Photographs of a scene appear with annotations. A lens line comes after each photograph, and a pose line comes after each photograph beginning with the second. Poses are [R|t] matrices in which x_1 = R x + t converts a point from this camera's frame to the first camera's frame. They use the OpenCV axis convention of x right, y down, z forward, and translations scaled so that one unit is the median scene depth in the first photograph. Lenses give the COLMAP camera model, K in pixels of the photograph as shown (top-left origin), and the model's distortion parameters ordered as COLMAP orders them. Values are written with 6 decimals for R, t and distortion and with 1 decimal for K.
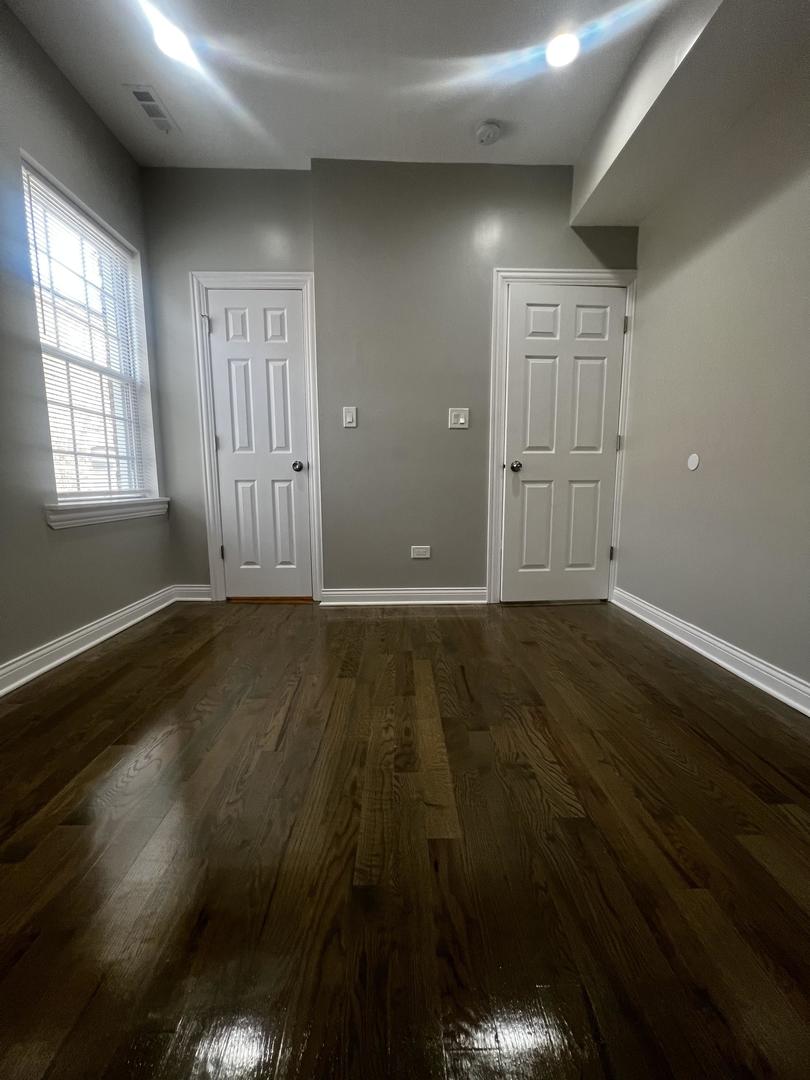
lens RADIAL K [[430.8, 0, 405.8], [0, 430.8, 541.0], [0, 0, 1]] dist [-0.005794, 0.001064]
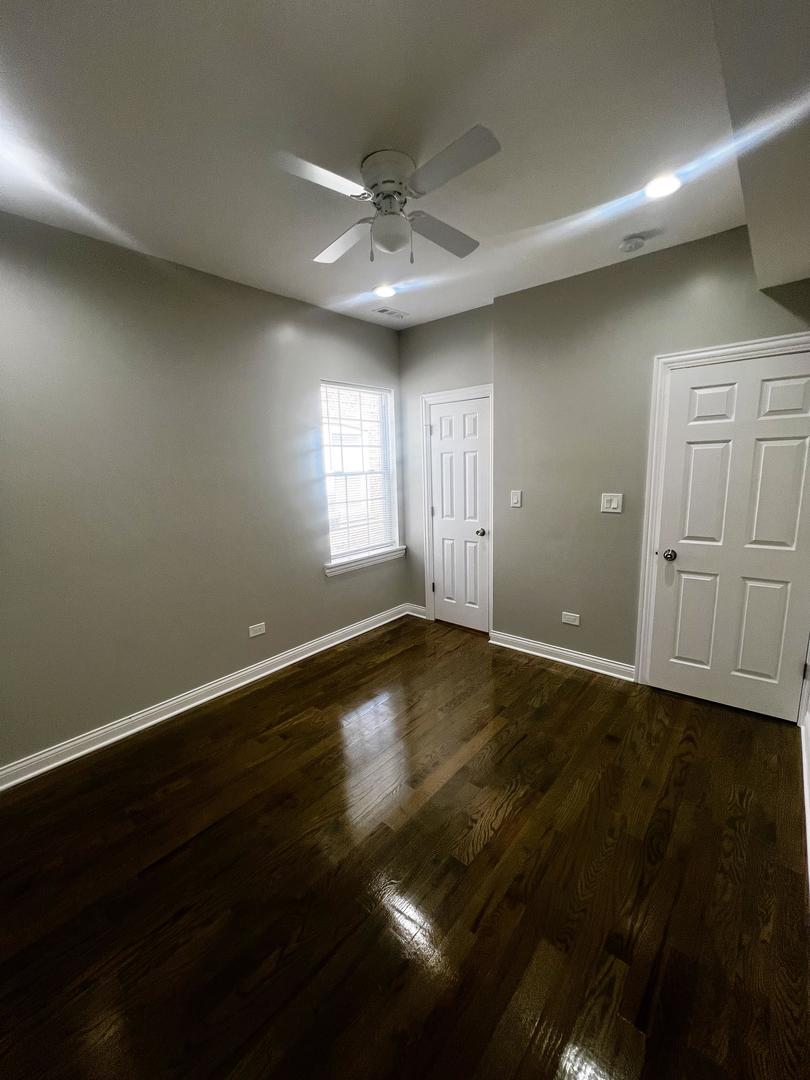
lens RADIAL K [[430.8, 0, 408.8], [0, 430.8, 539.6], [0, 0, 1]] dist [-0.005794, 0.001064]
pose [[0.741168, 0.098753, -0.664016, 0.459777], [-0.061299, 0.994945, 0.079547, -0.249253], [0.668515, -0.018254, 0.743475, -0.105763]]
